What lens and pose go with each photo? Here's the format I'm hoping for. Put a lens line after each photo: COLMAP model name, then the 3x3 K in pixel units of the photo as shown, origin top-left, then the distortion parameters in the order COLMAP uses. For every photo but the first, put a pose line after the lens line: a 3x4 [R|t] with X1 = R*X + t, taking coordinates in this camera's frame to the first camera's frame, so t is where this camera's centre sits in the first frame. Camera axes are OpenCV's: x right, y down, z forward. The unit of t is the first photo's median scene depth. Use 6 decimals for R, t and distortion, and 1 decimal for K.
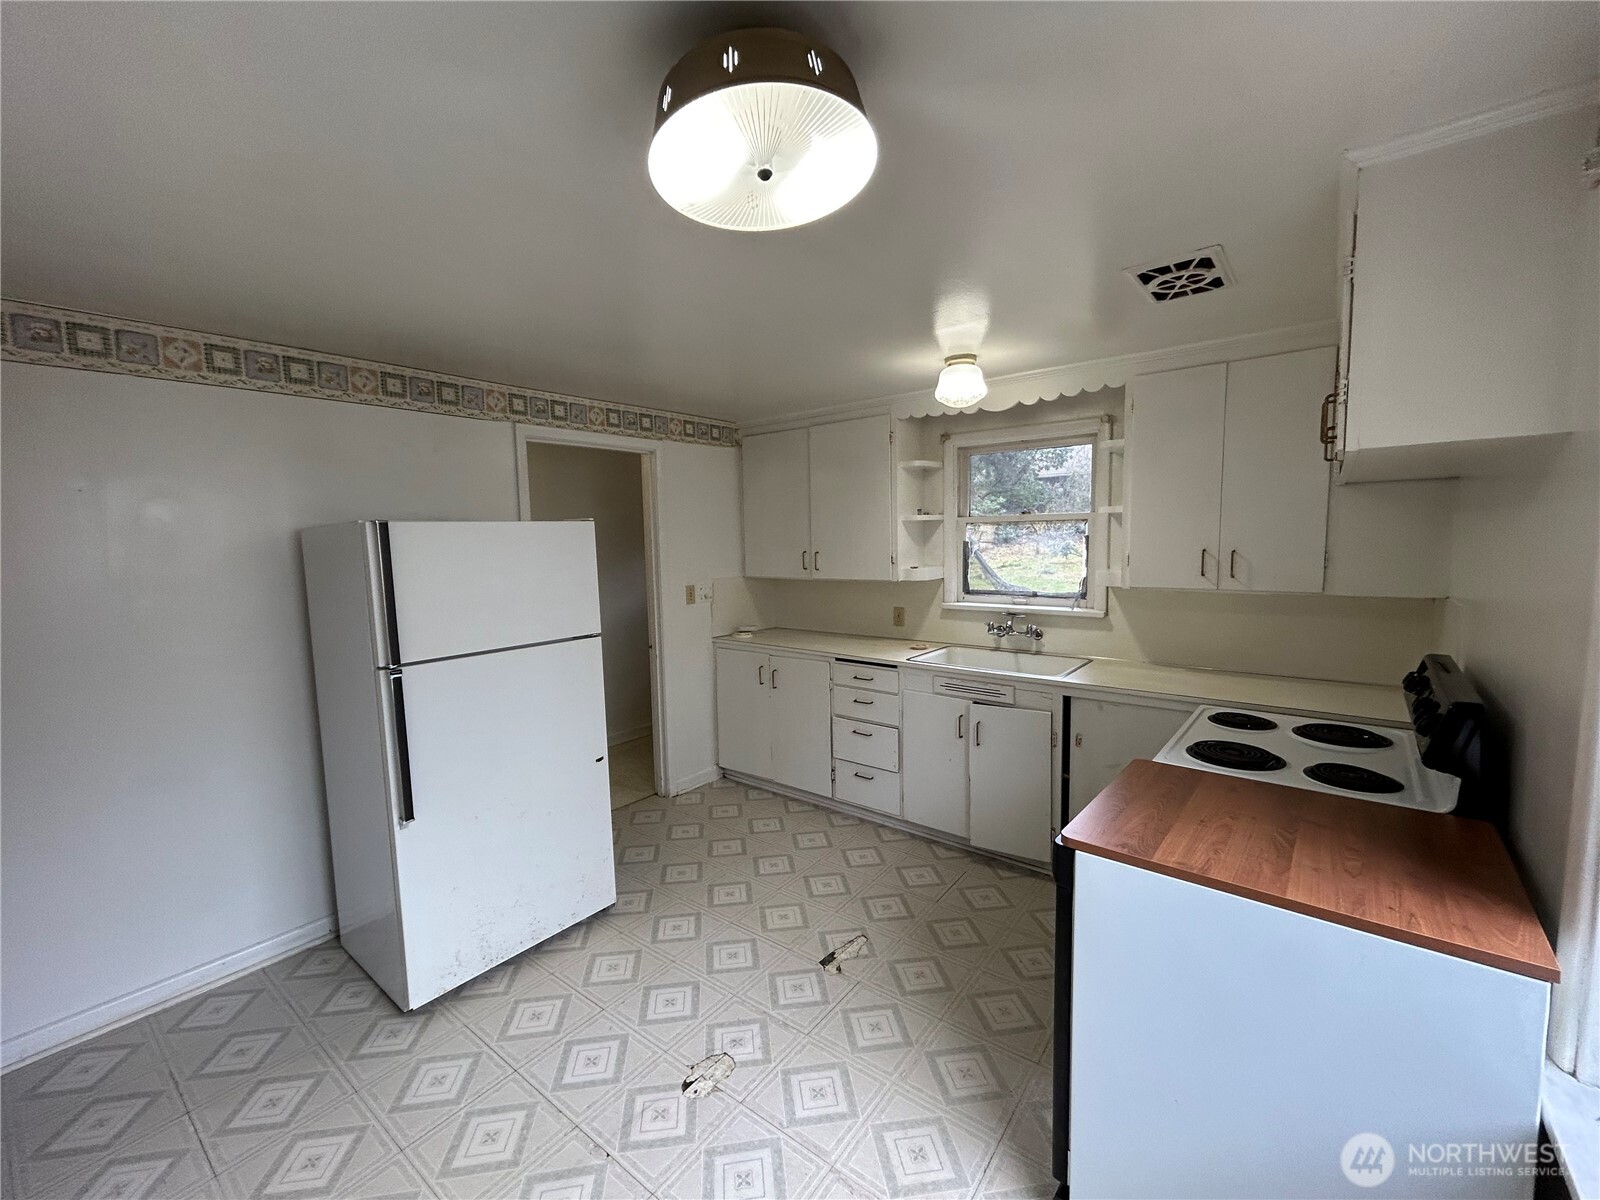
lens RADIAL K [[649.3, 0, 799.6], [0, 649.3, 608.1], [0, 0, 1]] dist [0.000353, 0.000804]
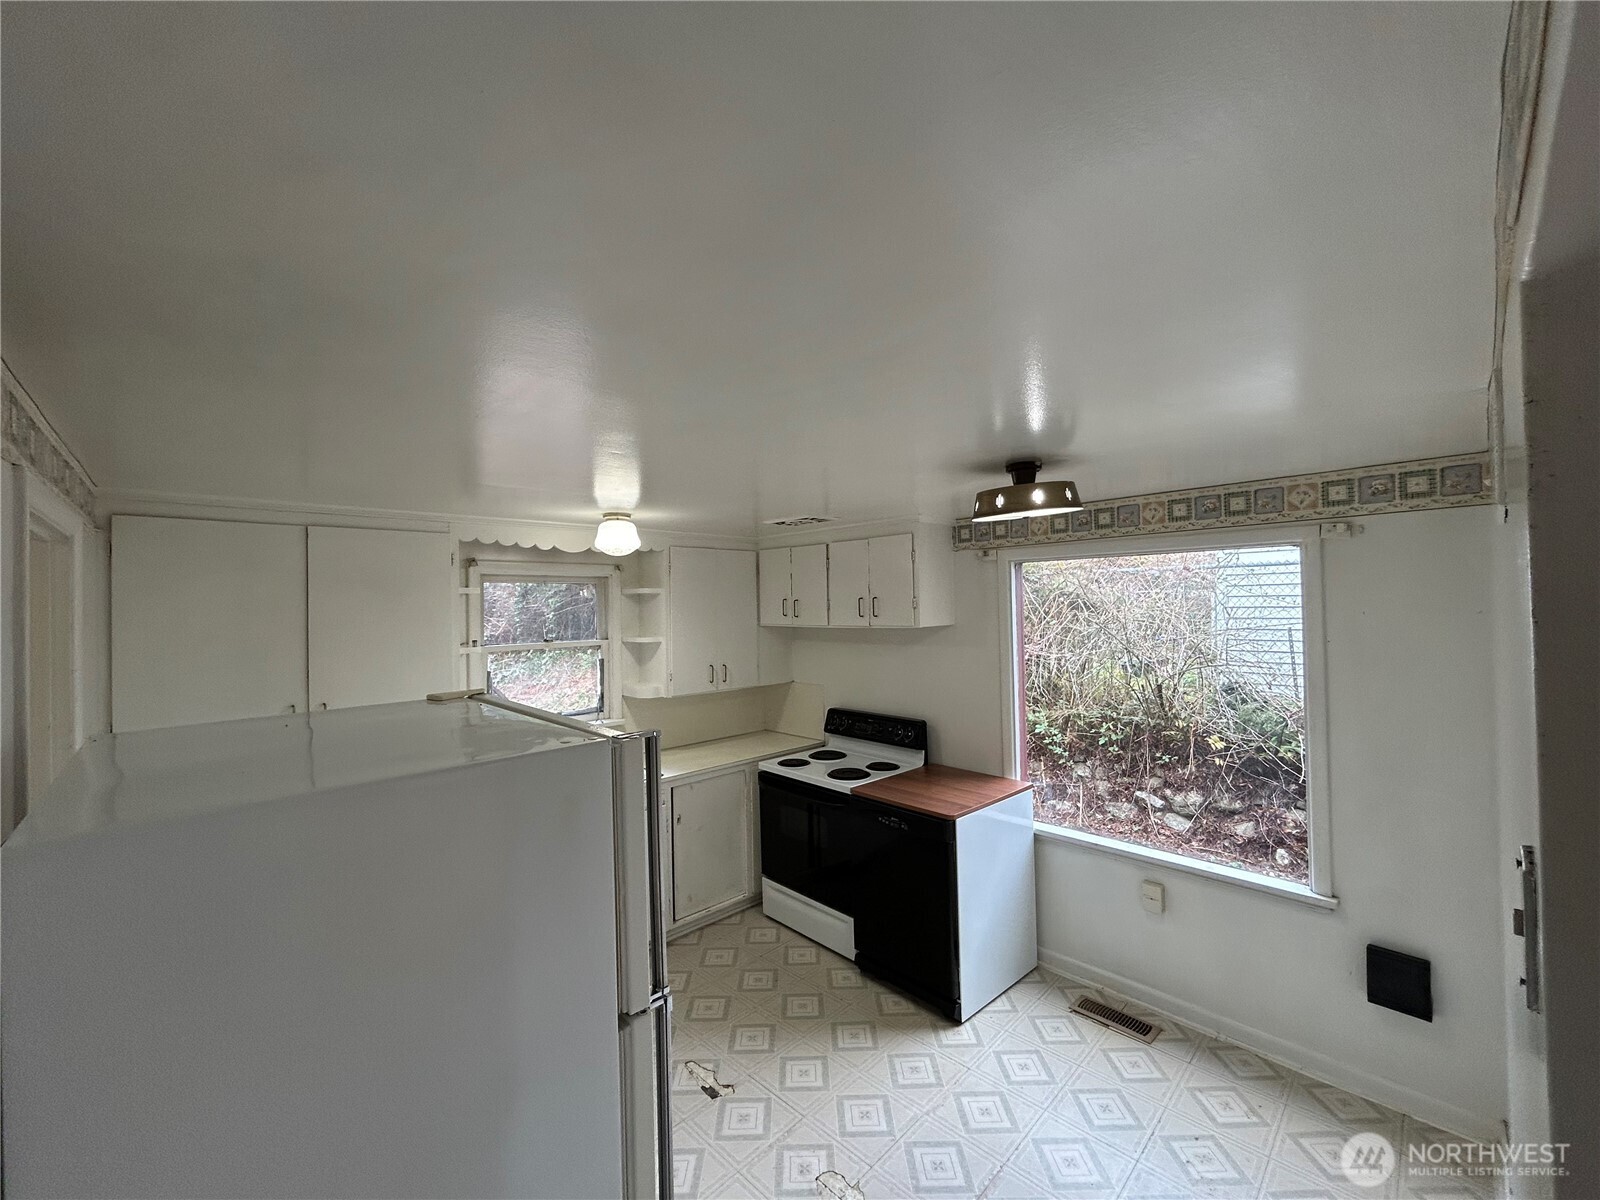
lens RADIAL K [[649.3, 0, 808.2], [0, 649.3, 605.3], [0, 0, 1]] dist [0.000353, 0.000804]
pose [[0.111261, 0.032164, 0.993271, -1.262029], [0.114093, 0.992454, -0.044917, -0.198399], [-0.987220, 0.118323, 0.106752, 0.842484]]
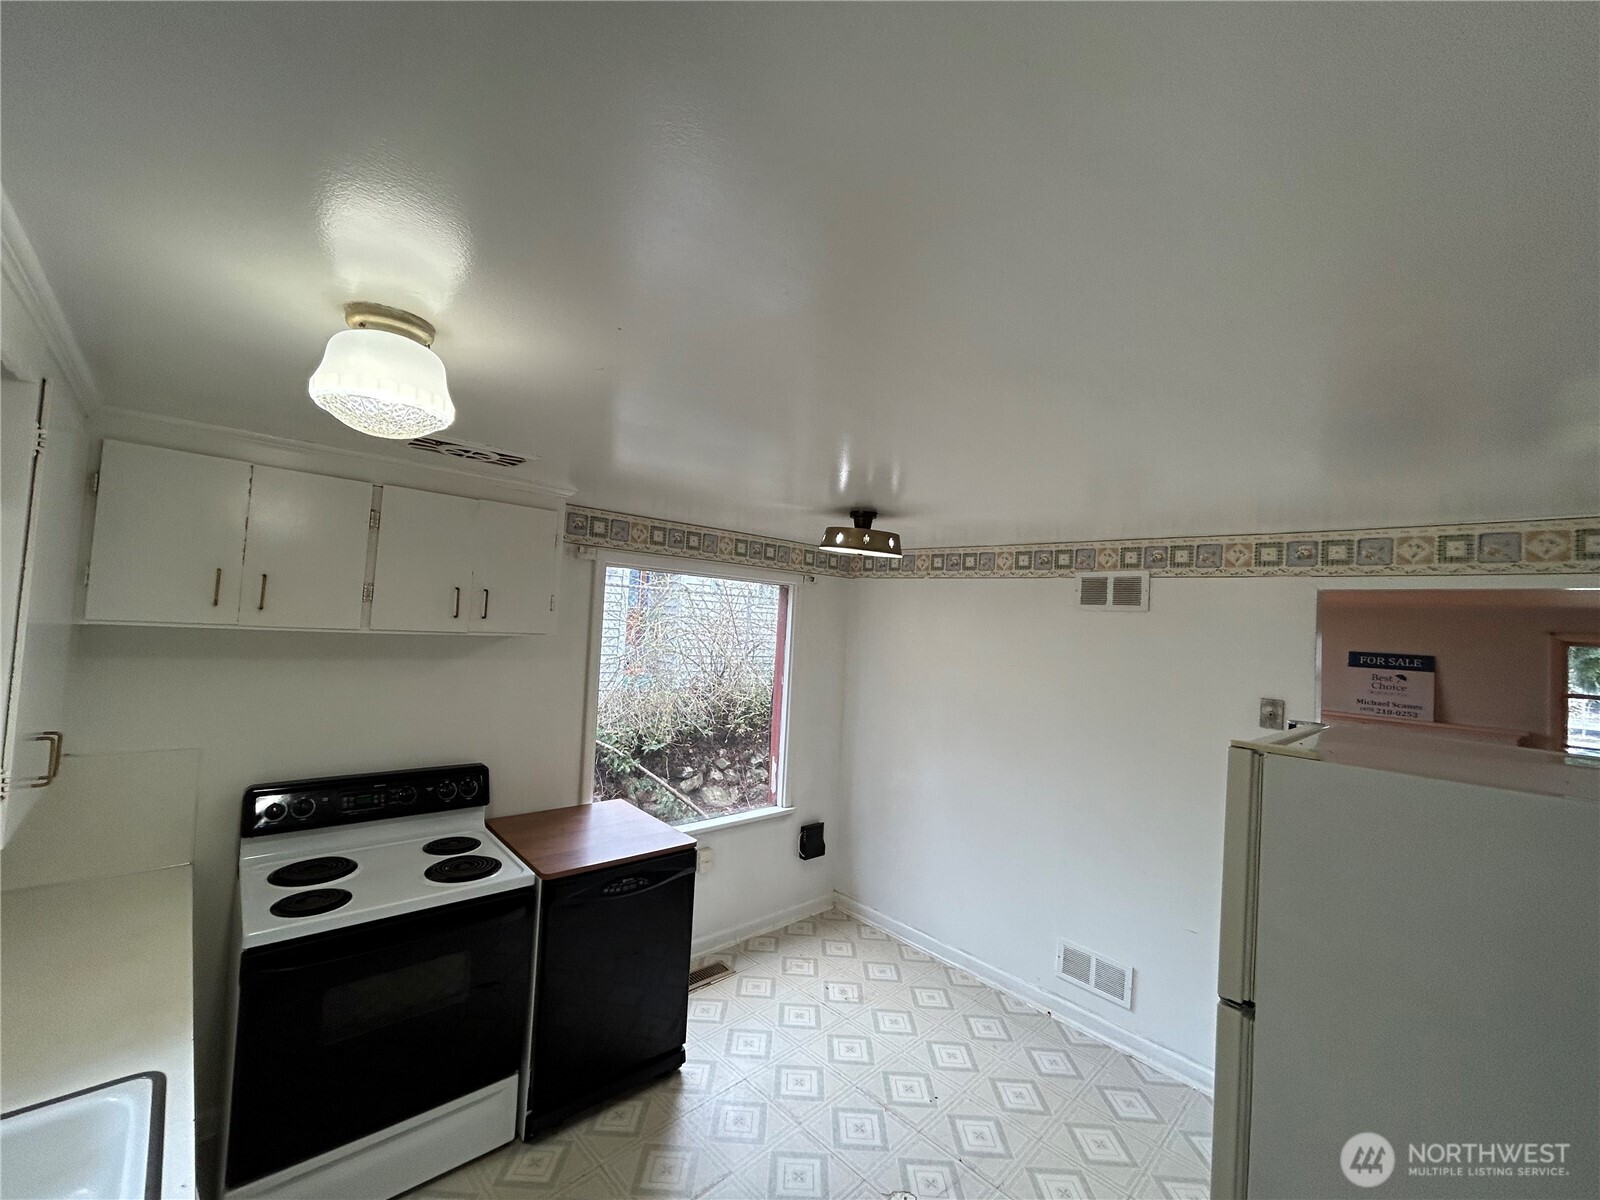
lens RADIAL K [[649.3, 0, 805.5], [0, 649.3, 590.1], [0, 0, 1]] dist [0.000353, 0.000804]
pose [[-0.991642, -0.022240, 0.127090, -0.107092], [-0.015902, 0.998589, 0.050674, -0.364740], [-0.128038, 0.048229, -0.990596, 2.077931]]
